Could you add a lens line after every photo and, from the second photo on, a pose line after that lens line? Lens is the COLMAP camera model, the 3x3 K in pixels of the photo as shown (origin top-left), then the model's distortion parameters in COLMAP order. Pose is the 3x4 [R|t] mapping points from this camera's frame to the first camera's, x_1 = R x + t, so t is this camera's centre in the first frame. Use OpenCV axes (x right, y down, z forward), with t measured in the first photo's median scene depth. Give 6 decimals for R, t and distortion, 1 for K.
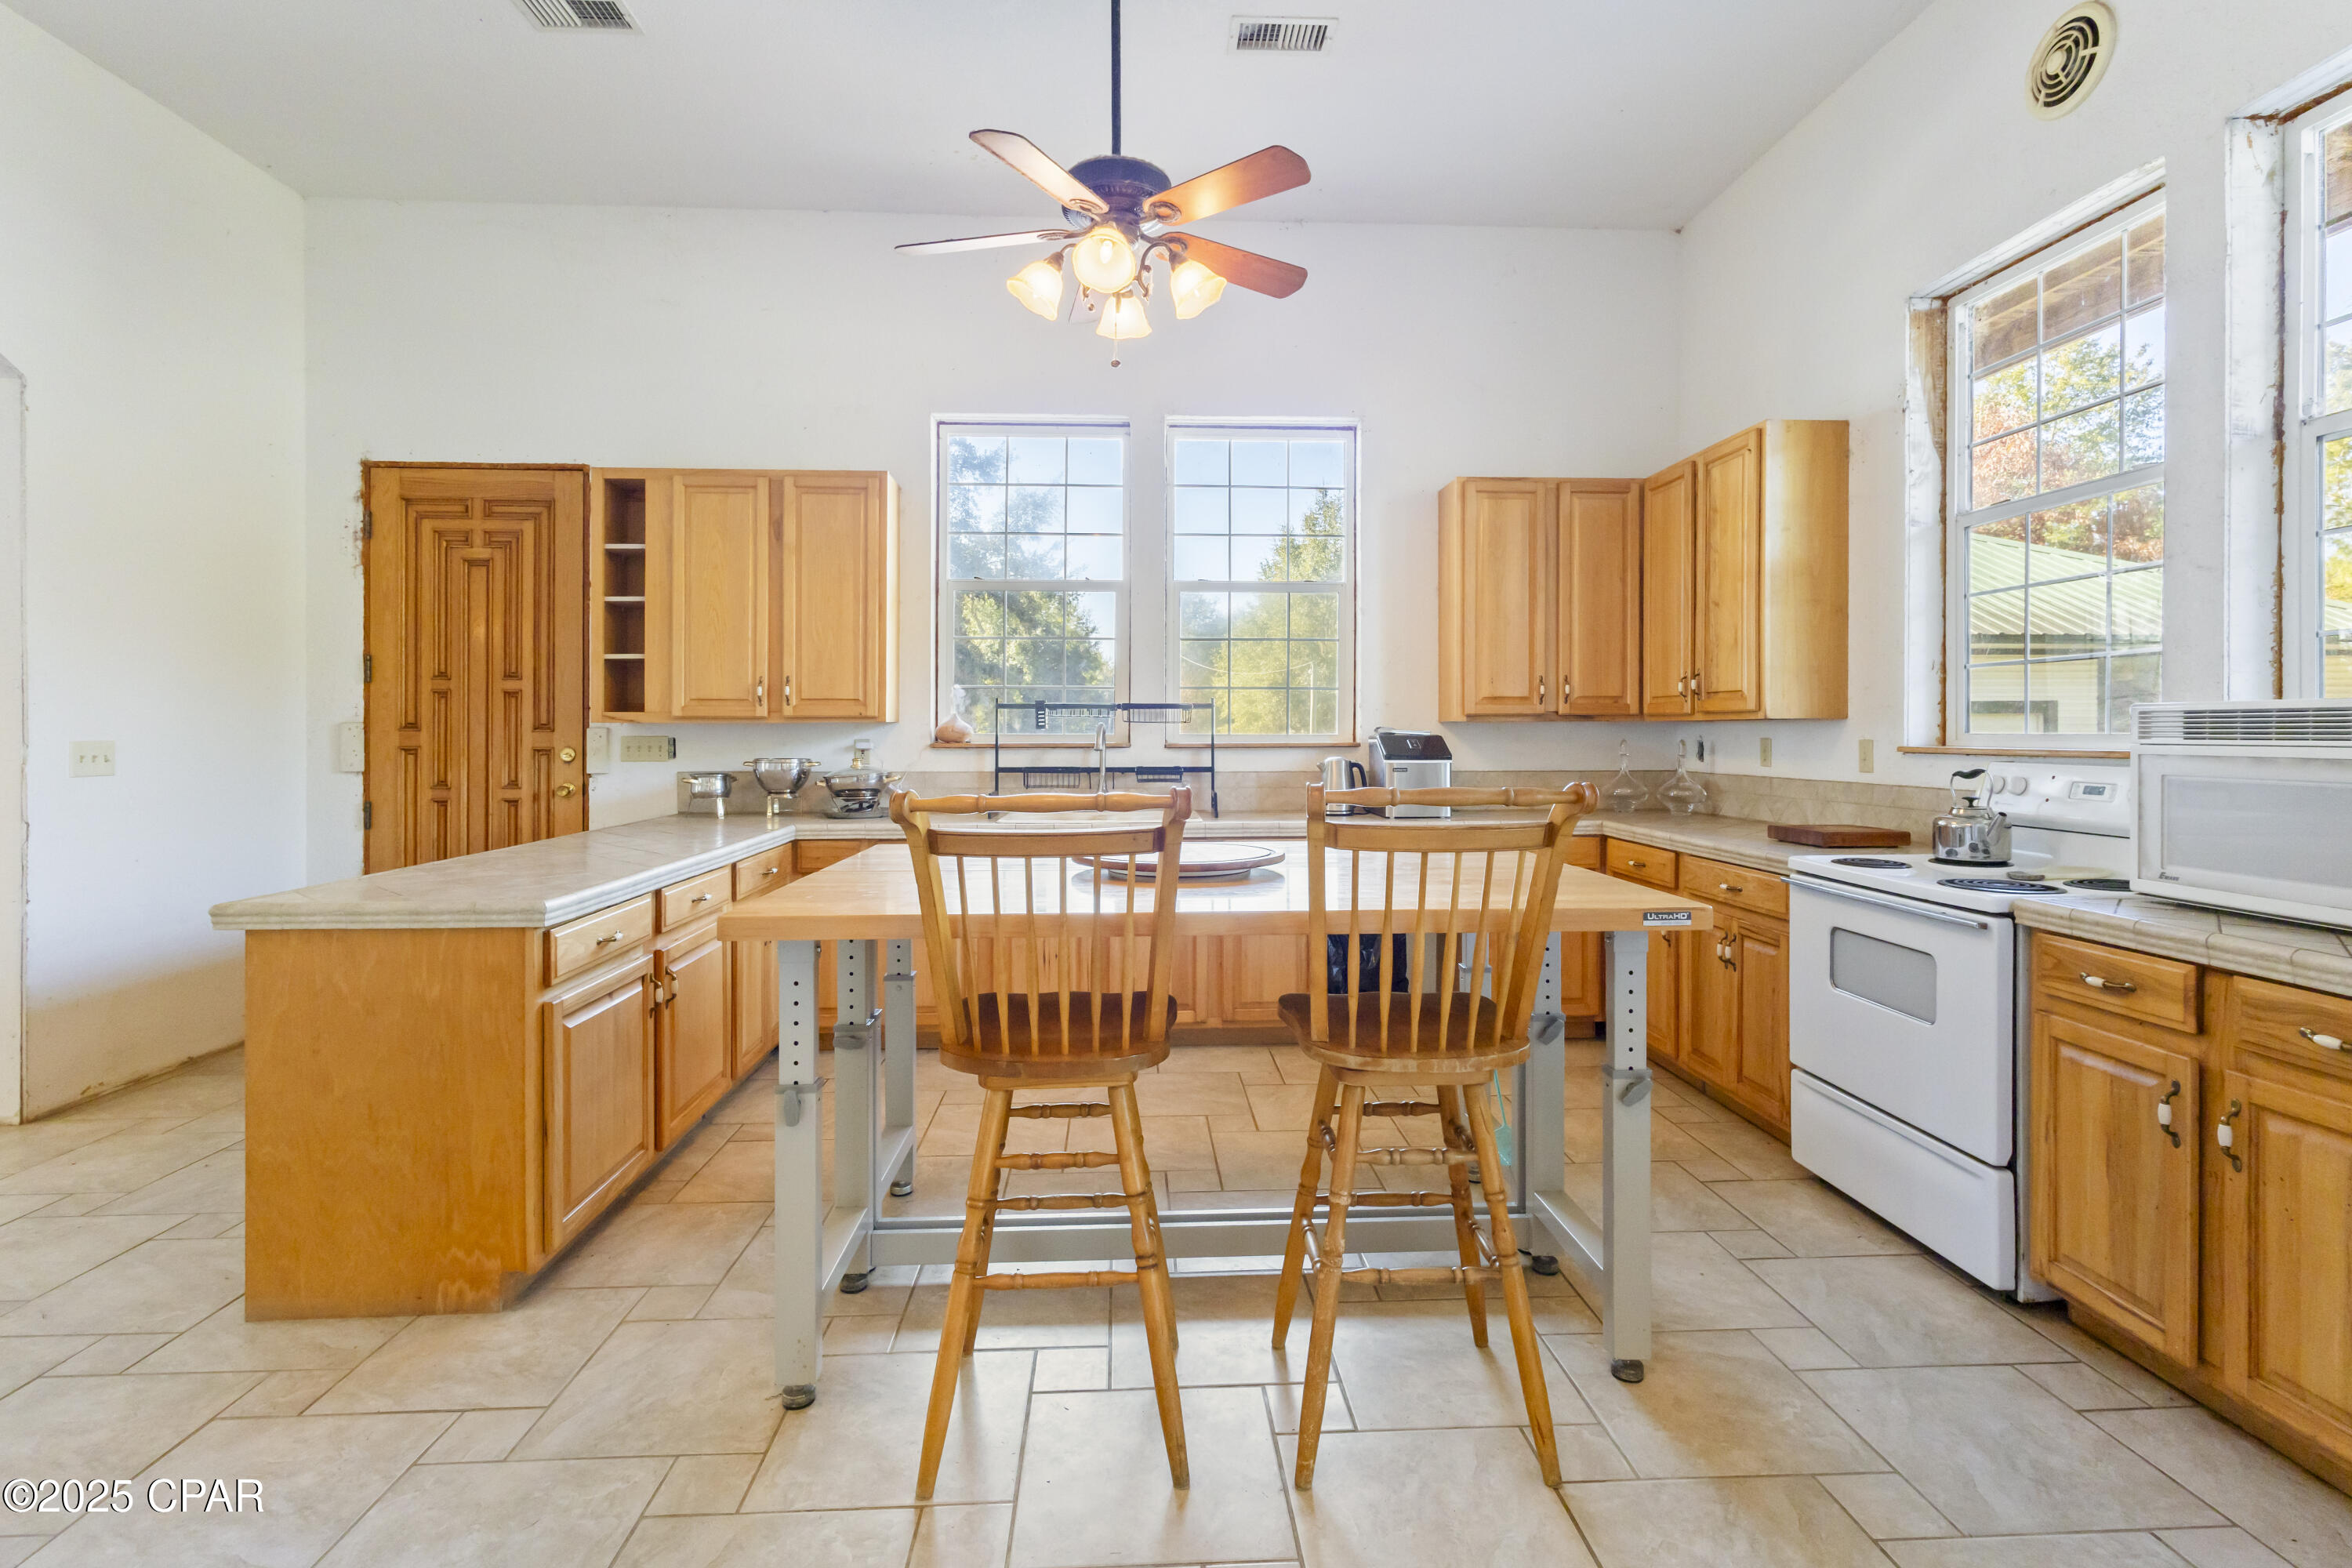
lens RADIAL K [[1099.0, 0, 1180.1], [0, 1099.0, 731.9], [0, 0, 1]] dist [-0.000309, 0.000009]
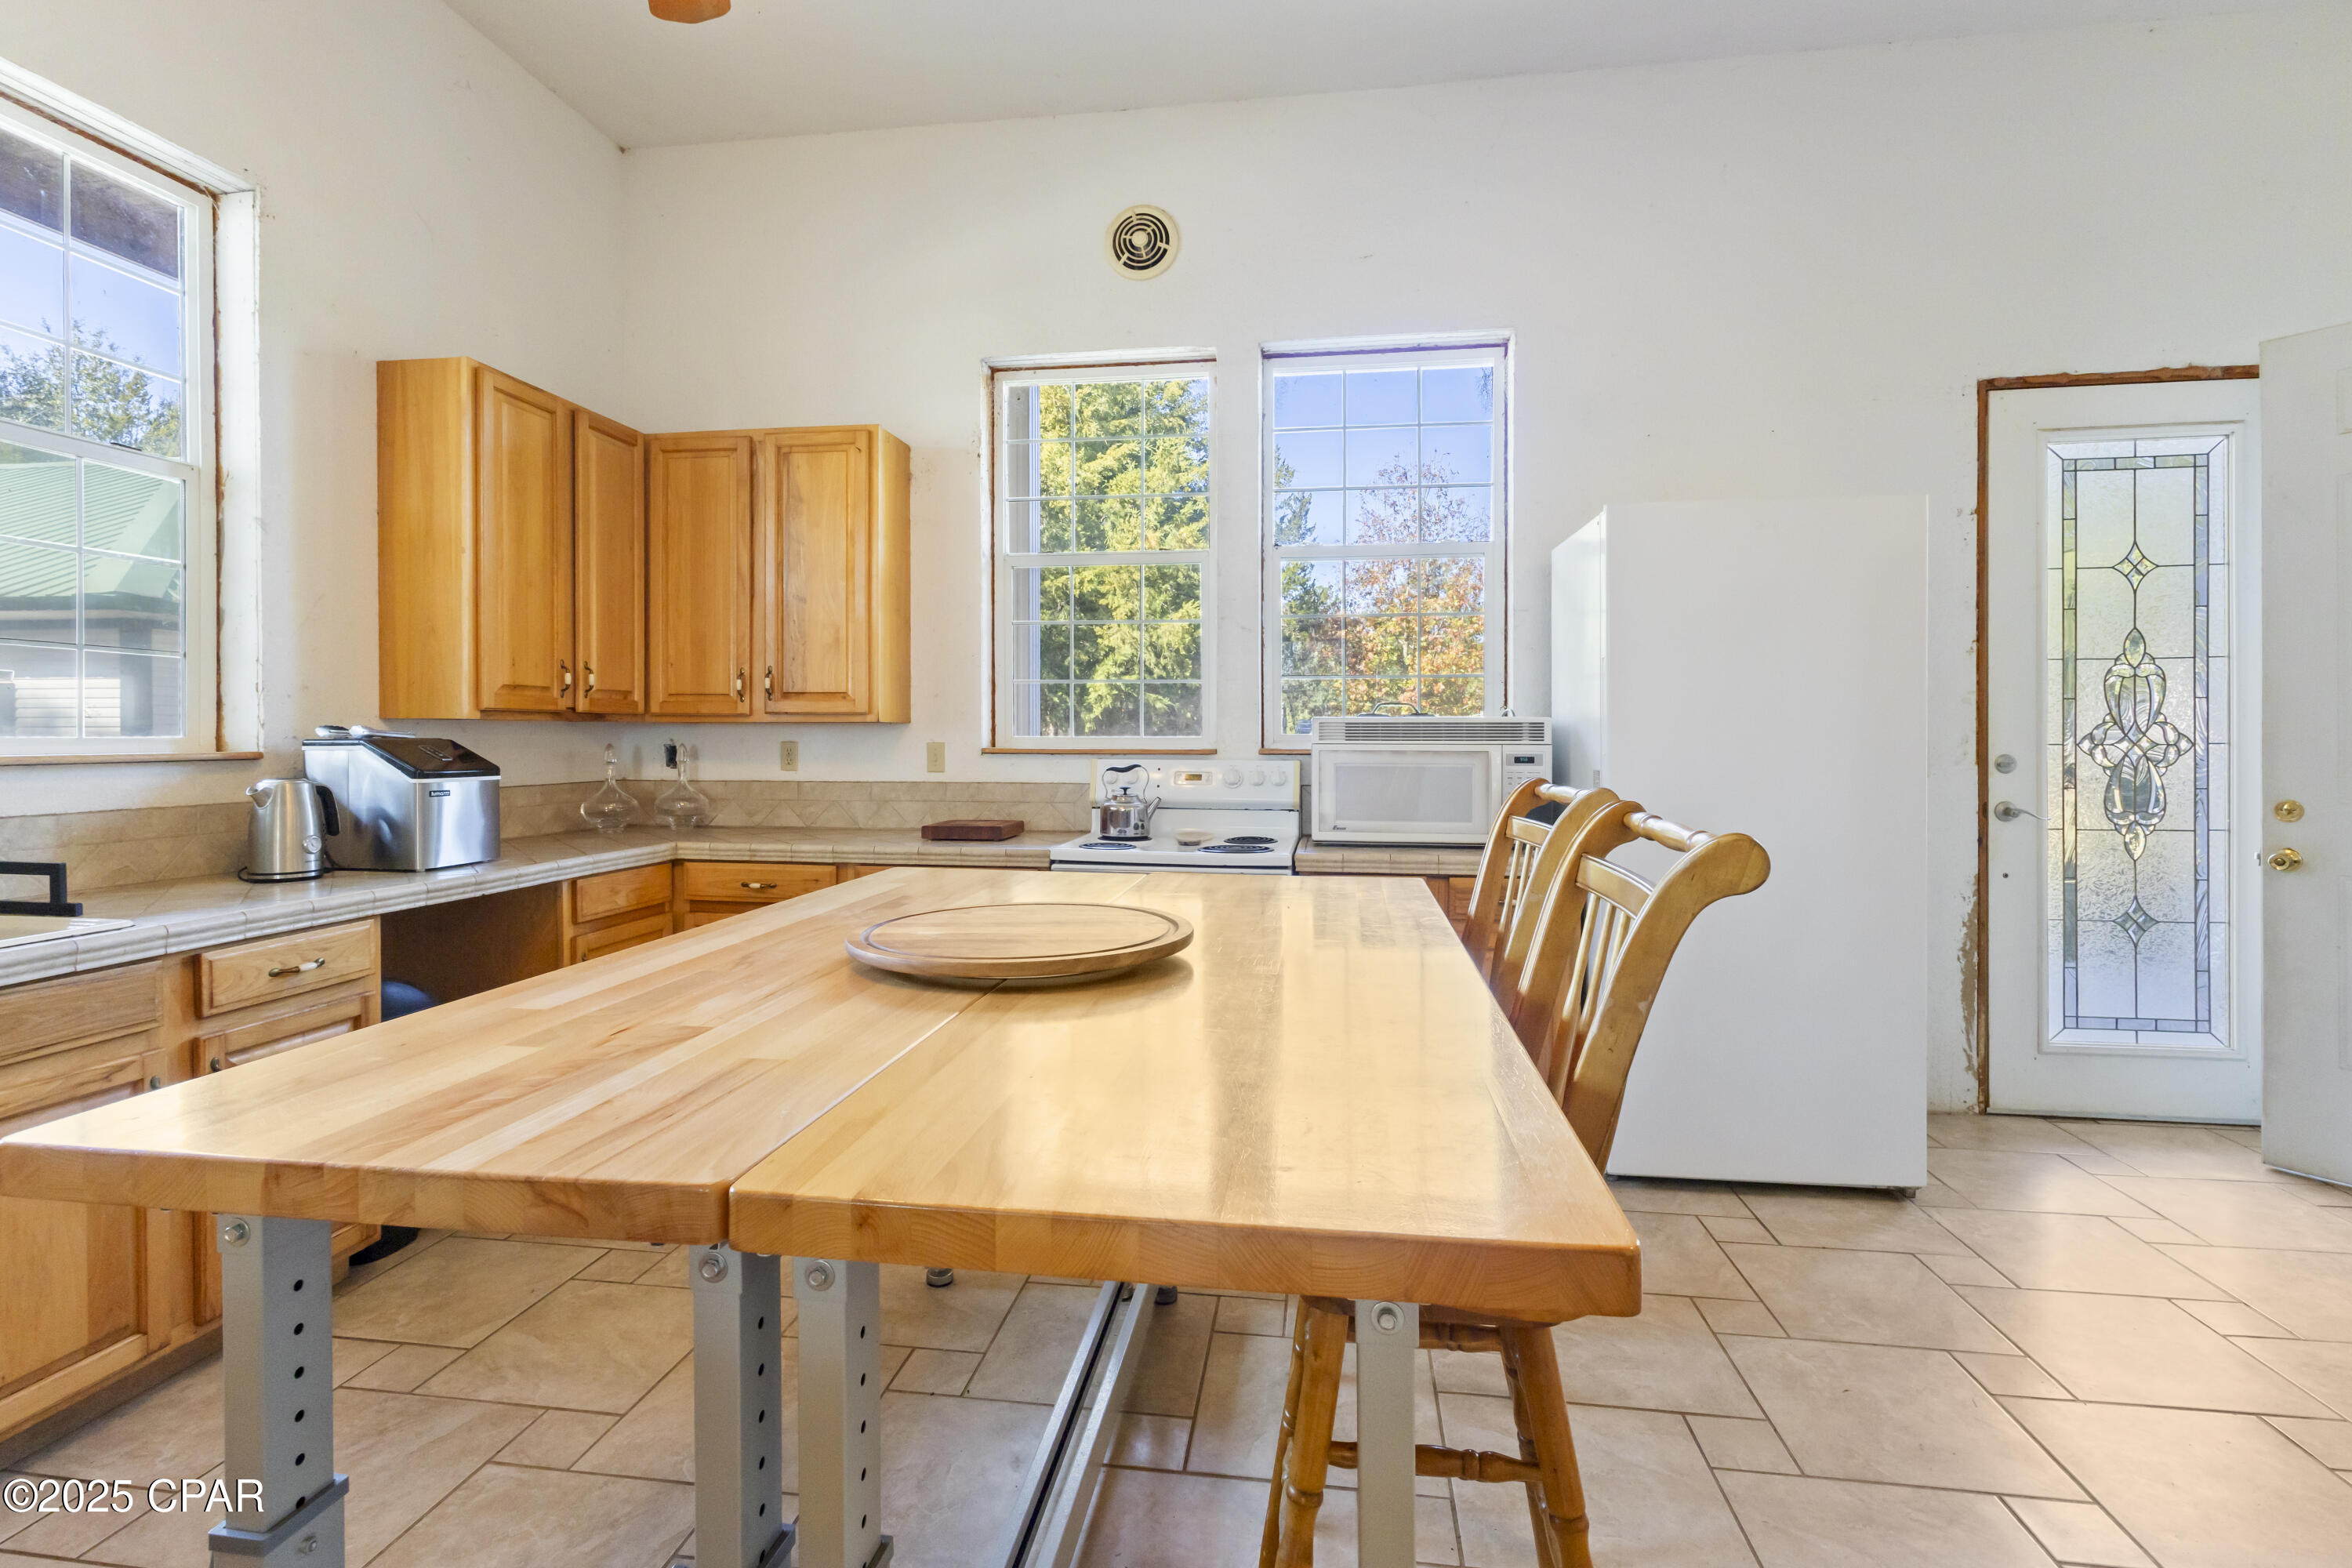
lens RADIAL K [[1109.5, 0, 1169.4], [0, 1109.5, 722.8], [0, 0, 1]] dist [0.000795, 0.000248]
pose [[0.205772, 0.013545, 0.978506, -0.354925], [-0.002417, 0.999908, -0.013333, 0.001615], [-0.978597, 0.000379, 0.205786, 0.467556]]
